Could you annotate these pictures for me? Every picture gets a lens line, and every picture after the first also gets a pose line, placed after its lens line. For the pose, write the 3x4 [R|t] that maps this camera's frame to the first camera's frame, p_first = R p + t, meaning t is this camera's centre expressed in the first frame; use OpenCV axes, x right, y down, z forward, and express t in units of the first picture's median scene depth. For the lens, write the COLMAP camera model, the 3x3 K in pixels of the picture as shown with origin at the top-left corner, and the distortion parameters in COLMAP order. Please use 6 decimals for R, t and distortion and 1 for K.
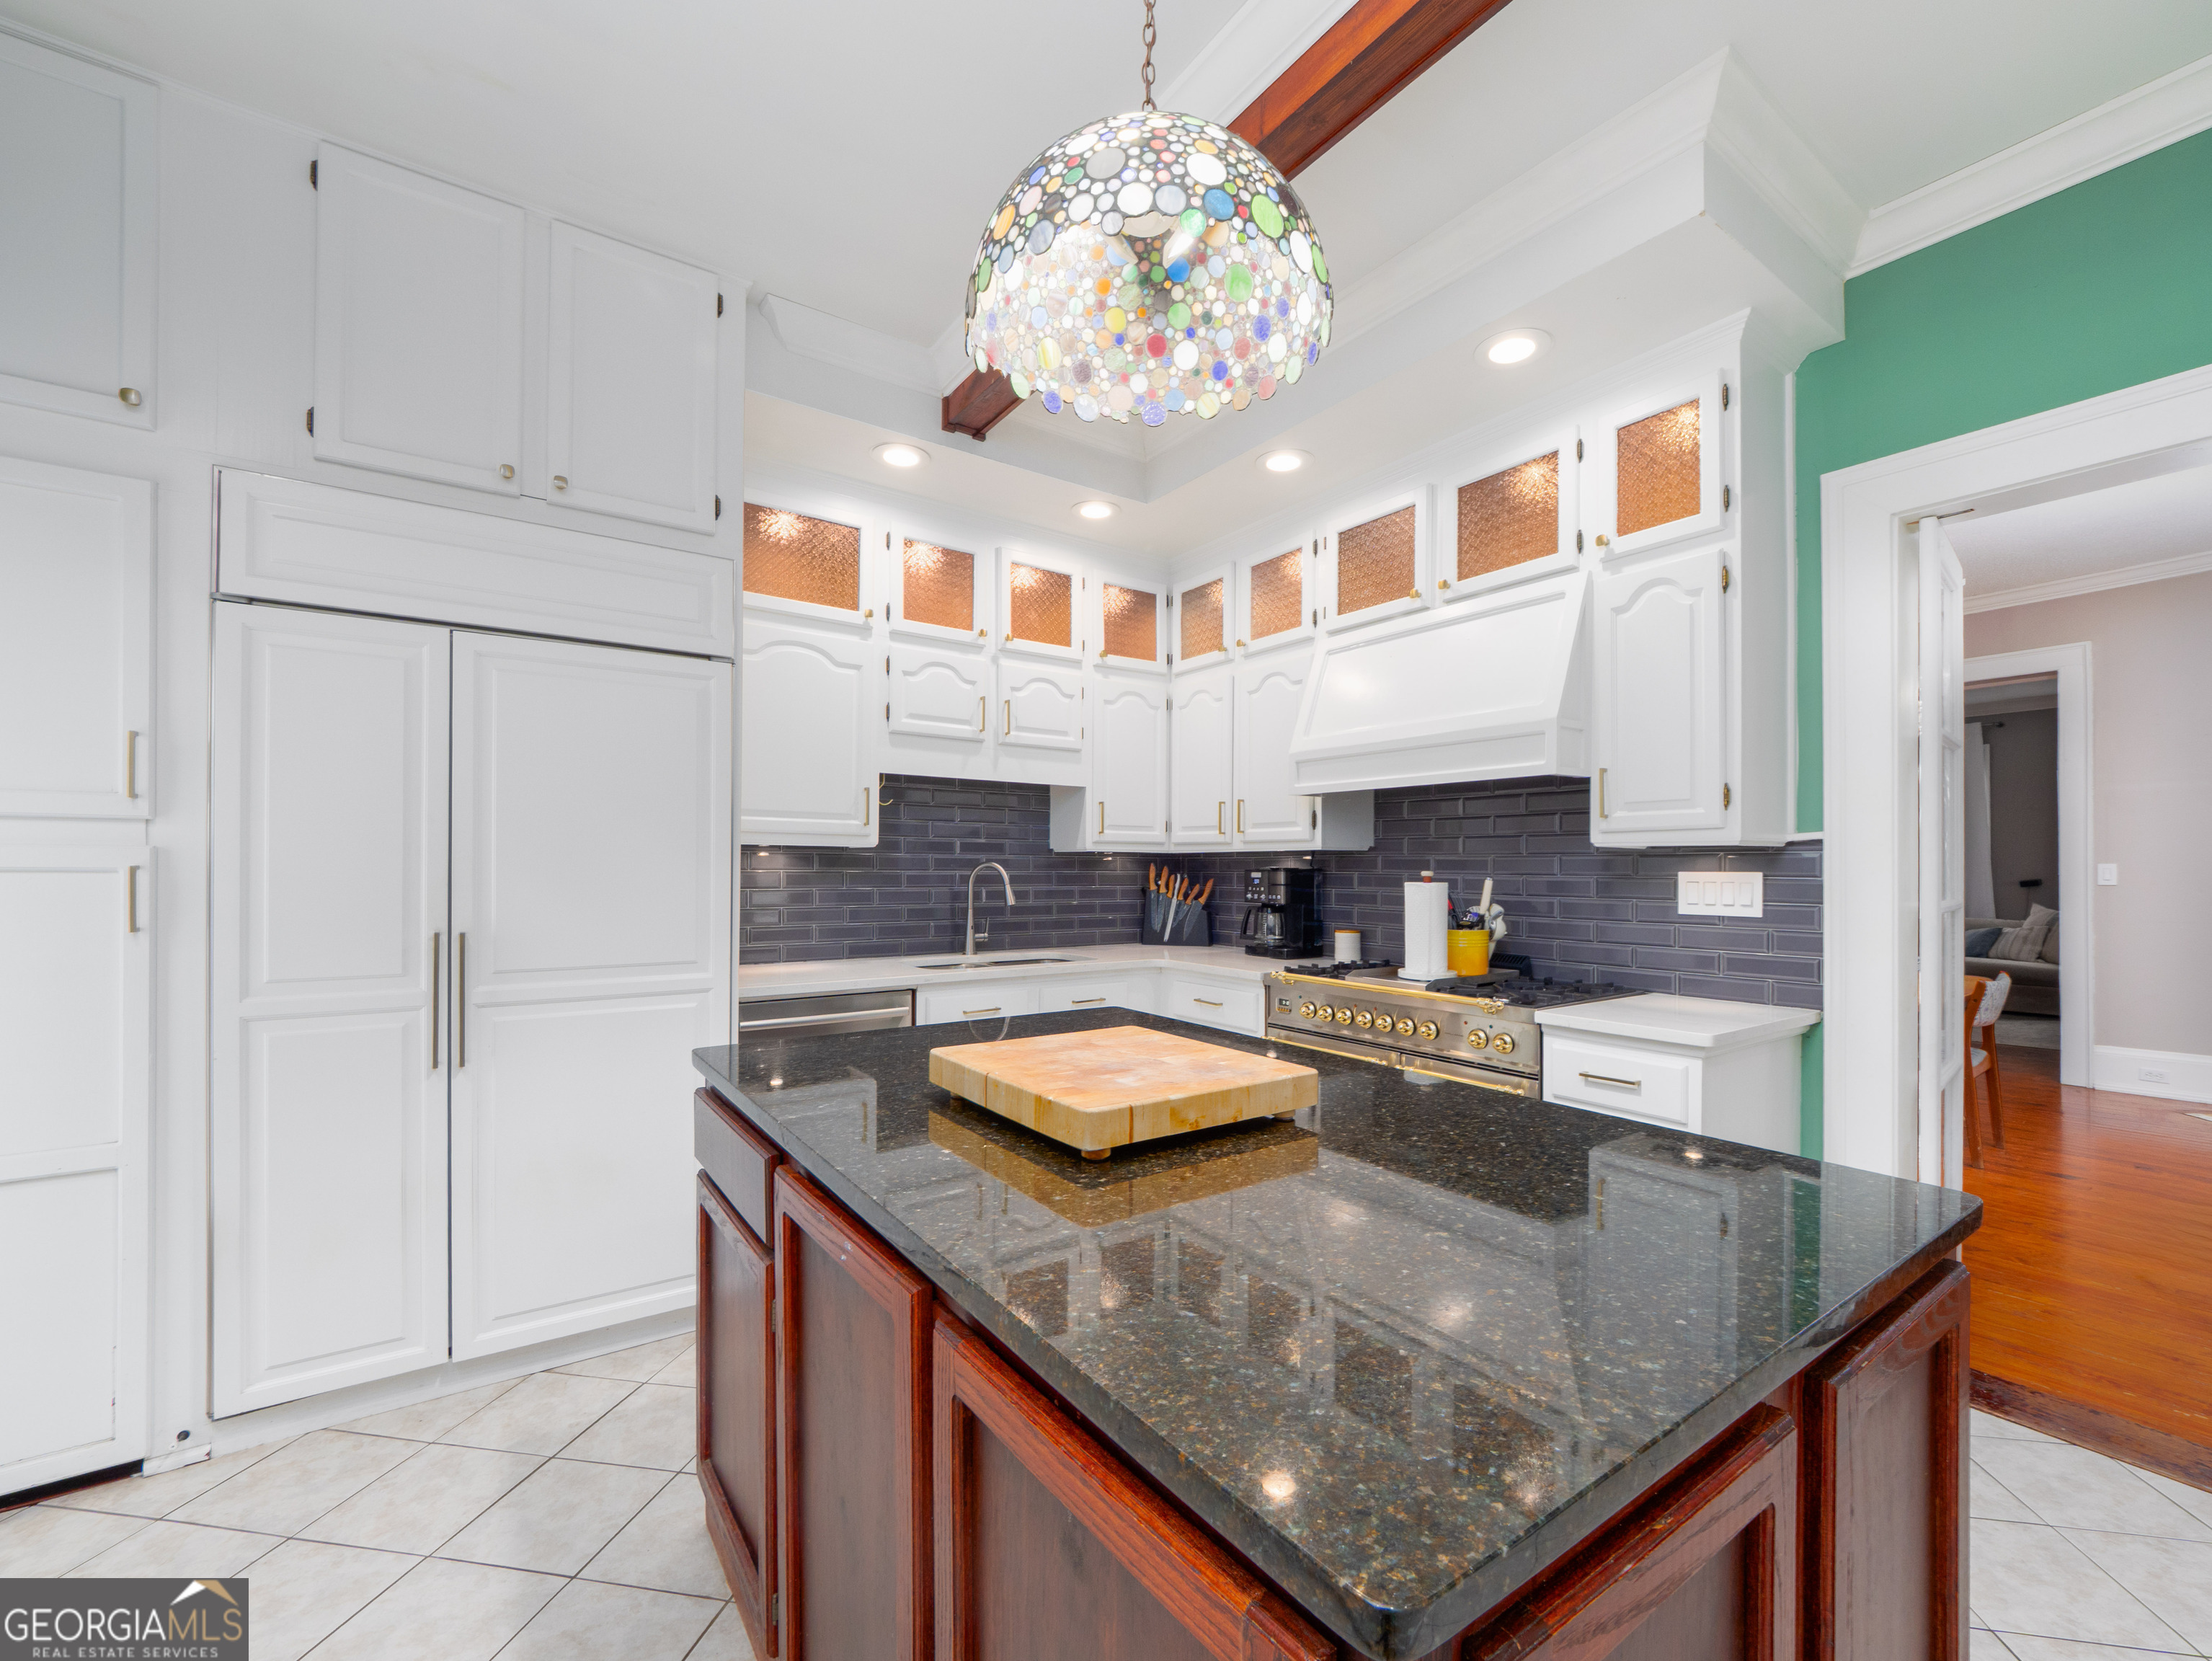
lens RADIAL K [[922.8, 0, 1123.2], [0, 922.8, 872.7], [0, 0, 1]] dist [-0.000558, -0.004240]
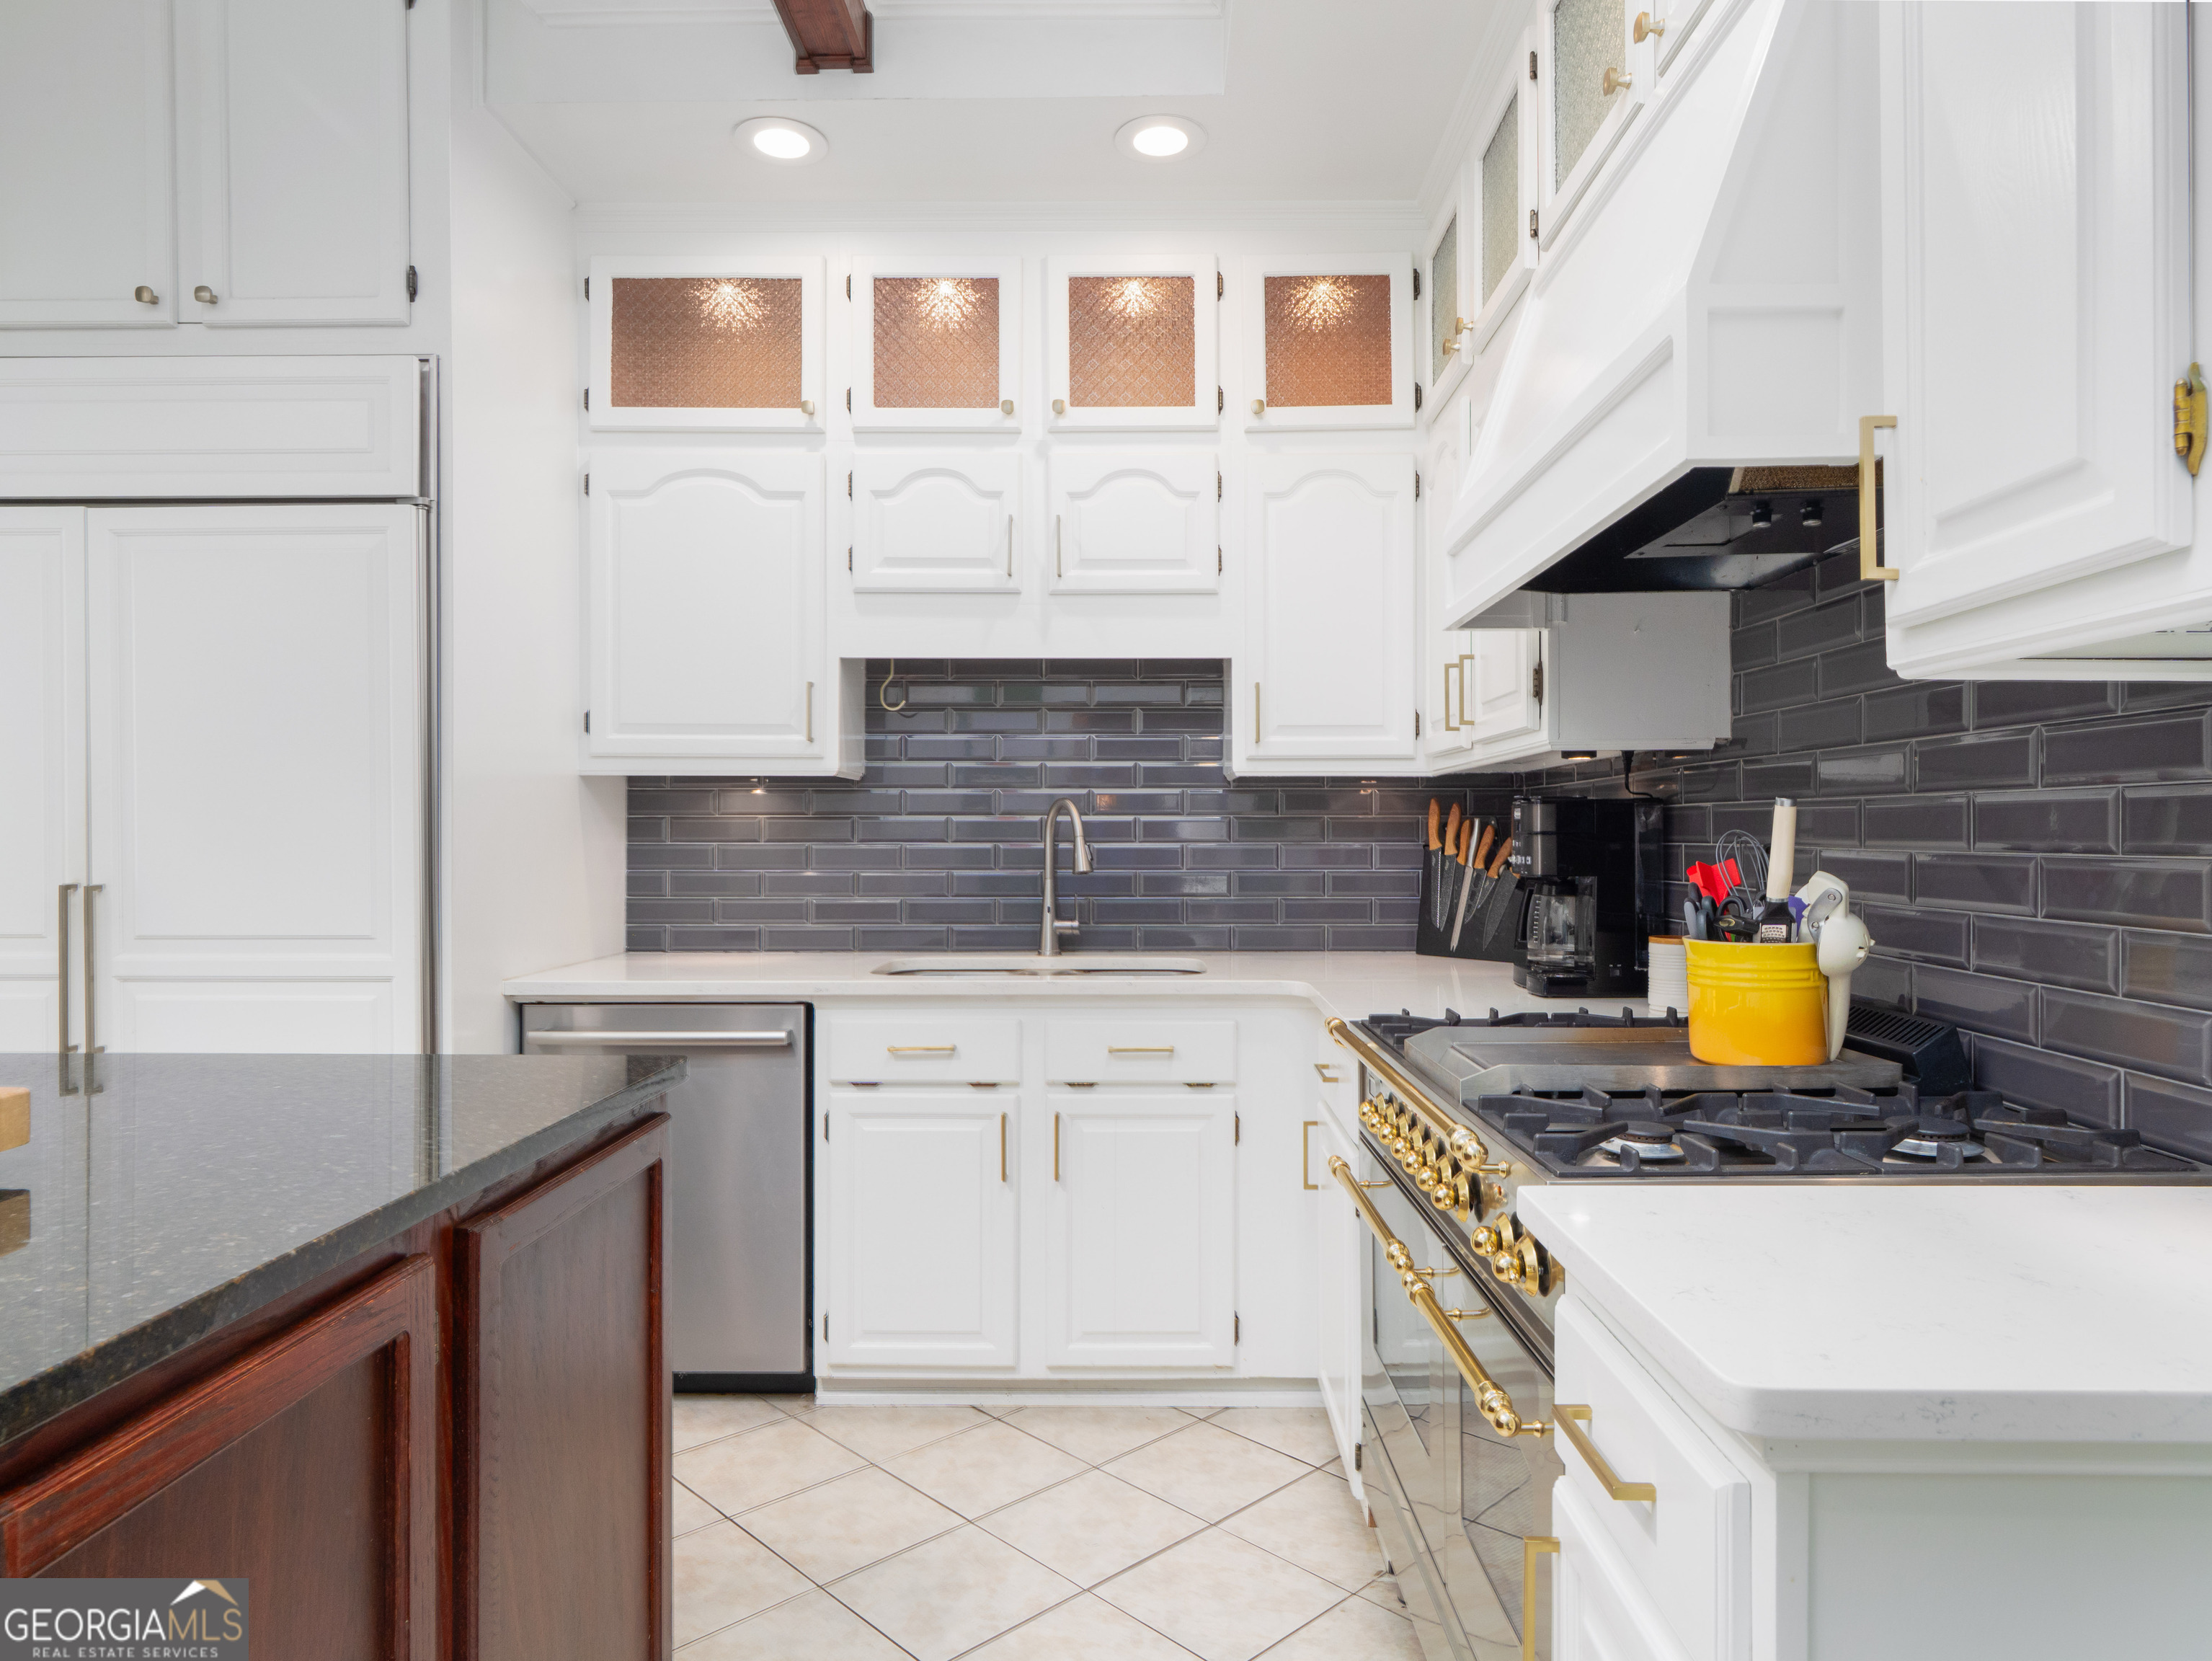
lens RADIAL K [[1344.5, 0, 1123.5], [0, 1344.5, 840.2], [0, 0, 1]] dist [0.000649, -0.002392]
pose [[0.806278, -0.003935, -0.591524, 0.394503], [0.001768, 0.999989, -0.004242, 0.018830], [0.591534, 0.002374, 0.806276, 0.338449]]
